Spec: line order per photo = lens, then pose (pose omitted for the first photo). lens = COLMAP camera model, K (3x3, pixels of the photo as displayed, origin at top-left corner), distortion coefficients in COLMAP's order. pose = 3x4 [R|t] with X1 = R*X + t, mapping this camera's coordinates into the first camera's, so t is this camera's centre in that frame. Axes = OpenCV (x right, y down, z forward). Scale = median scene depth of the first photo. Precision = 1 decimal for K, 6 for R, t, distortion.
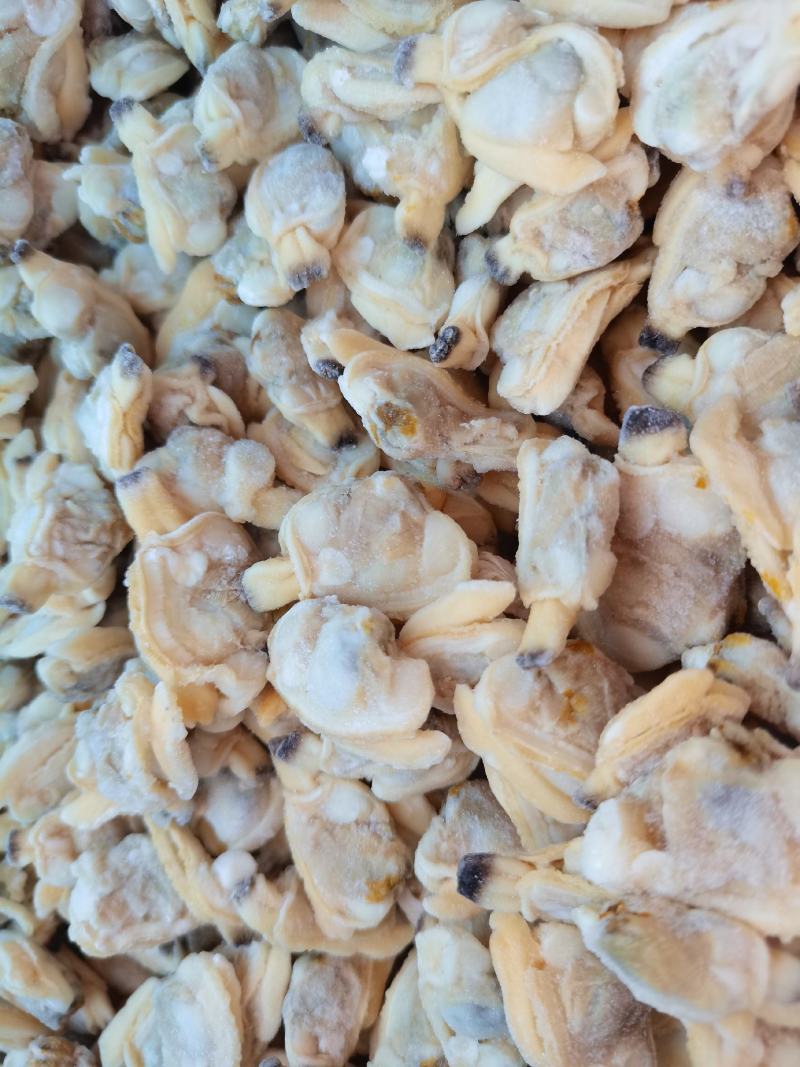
lens RADIAL K [[810.2, 0, 401.6], [0, 810.2, 536.0], [0, 0, 1]] dist [-0.006368, -0.051255]
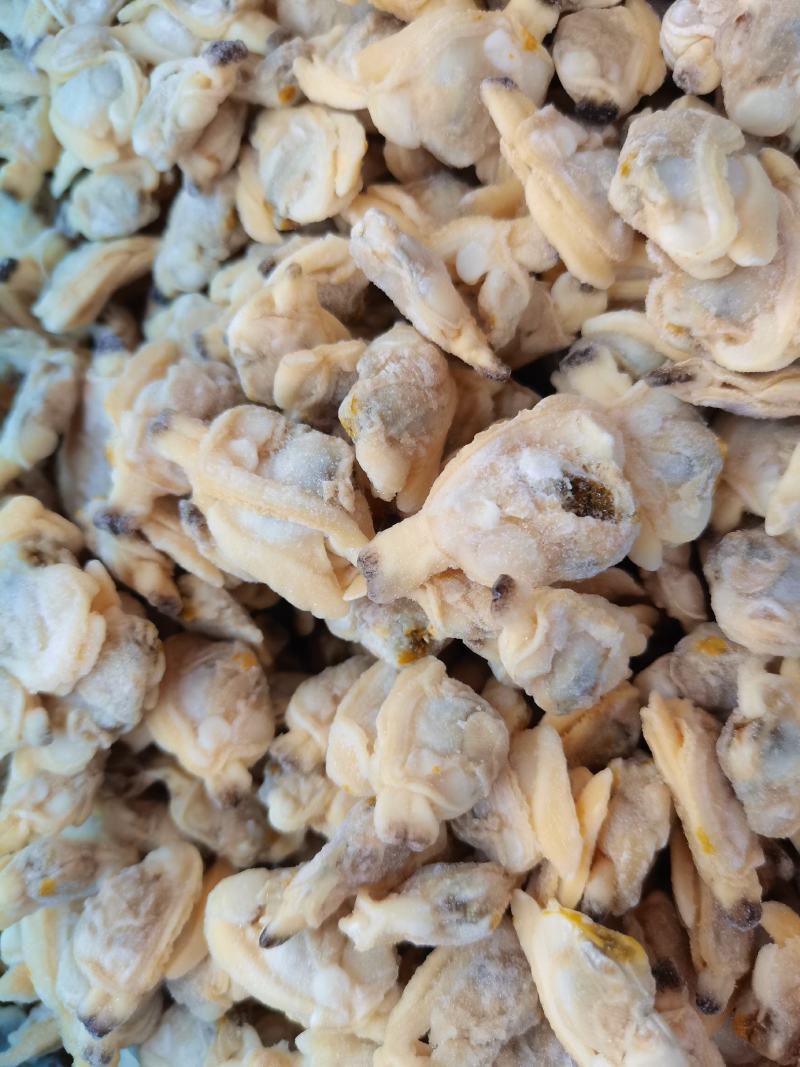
lens RADIAL K [[810.2, 0, 401.6], [0, 810.2, 536.0], [0, 0, 1]] dist [-0.006368, -0.051255]
pose [[0.979378, 0.197428, 0.042895, 0.738227], [-0.194442, 0.978741, -0.065253, 0.152983], [-0.054866, 0.055567, 0.996946, -0.328478]]
